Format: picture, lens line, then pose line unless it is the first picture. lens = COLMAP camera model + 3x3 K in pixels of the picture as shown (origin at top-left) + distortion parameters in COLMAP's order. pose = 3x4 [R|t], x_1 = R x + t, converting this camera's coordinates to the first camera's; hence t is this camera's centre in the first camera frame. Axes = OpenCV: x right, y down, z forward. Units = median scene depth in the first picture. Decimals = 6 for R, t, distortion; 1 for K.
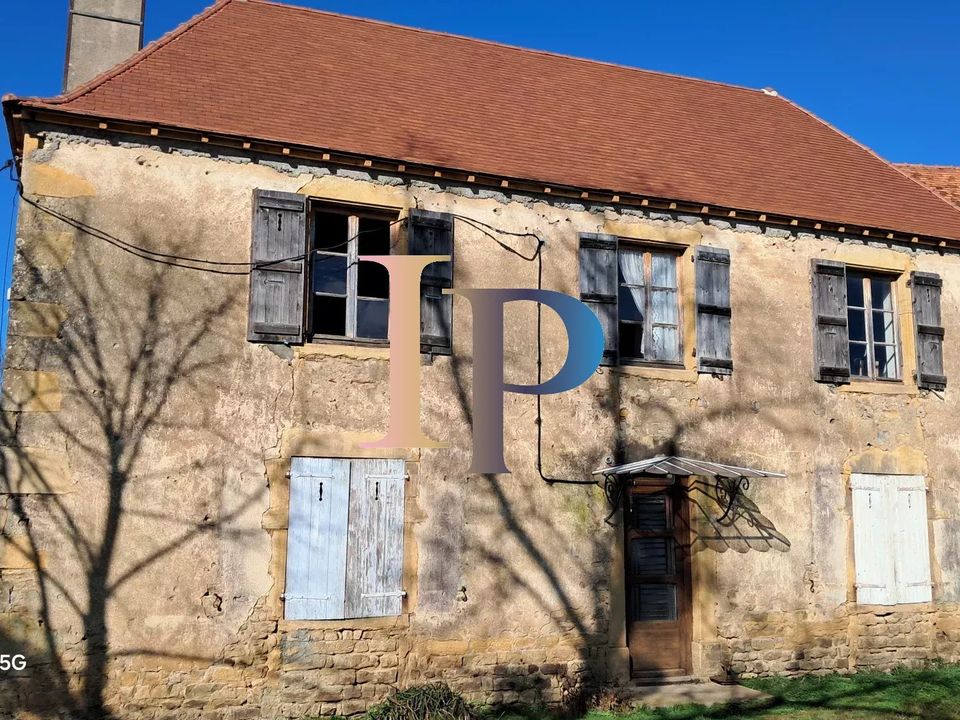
lens RADIAL K [[934.7, 0, 485.9], [0, 934.7, 363.5], [0, 0, 1]] dist [0.112214, -0.176935]
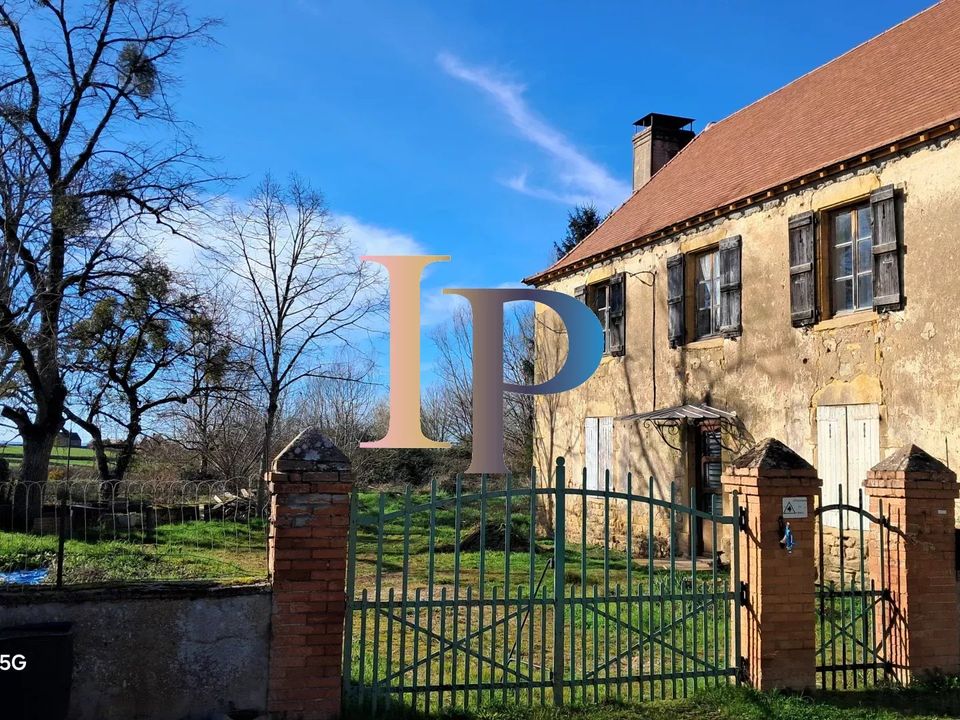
lens RADIAL K [[934.7, 0, 485.9], [0, 934.7, 363.5], [0, 0, 1]] dist [0.112214, -0.176935]
pose [[0.040797, -0.092303, -0.994895, 1.530678], [0.165281, 0.982630, -0.084387, 0.100246], [0.985402, -0.160994, 0.055345, 0.594672]]
